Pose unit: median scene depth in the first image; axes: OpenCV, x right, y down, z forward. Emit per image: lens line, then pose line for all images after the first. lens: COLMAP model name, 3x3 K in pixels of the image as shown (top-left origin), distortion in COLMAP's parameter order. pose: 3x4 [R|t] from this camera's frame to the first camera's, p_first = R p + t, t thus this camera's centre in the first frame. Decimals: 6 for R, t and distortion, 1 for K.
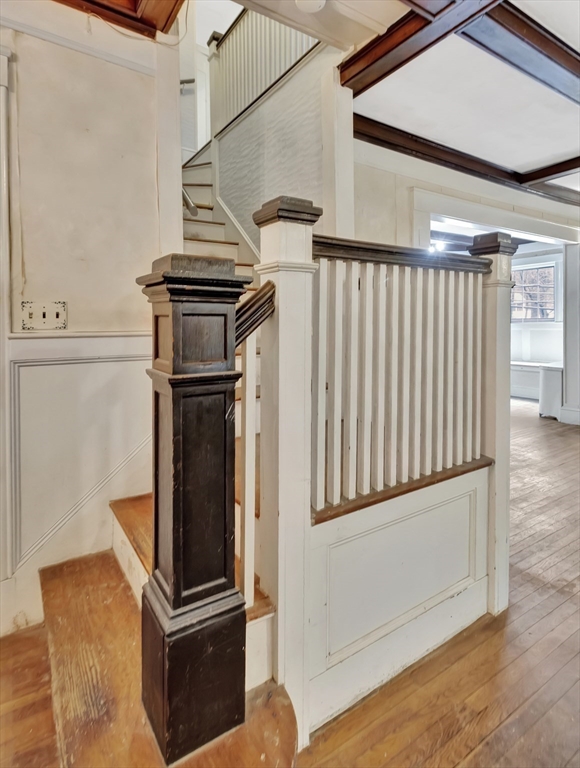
lens RADIAL K [[416.0, 0, 289.1], [0, 416.0, 329.4], [0, 0, 1]] dist [0.013319, -0.001476]
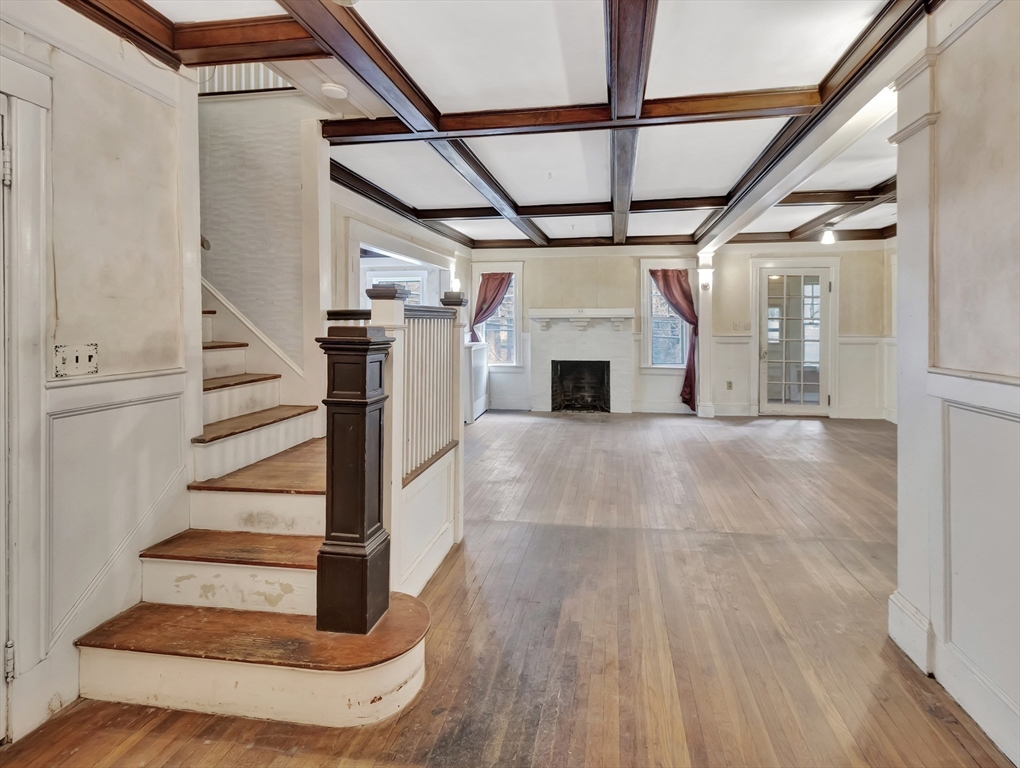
lens RADIAL K [[549.2, 0, 516.2], [0, 549.2, 331.4], [0, 0, 1]] dist [0.012240, -0.001066]
pose [[0.682608, -0.009090, 0.730728, -0.822578], [0.007913, 0.999956, 0.005047, -0.094792], [-0.730742, 0.002337, 0.682650, -0.518406]]
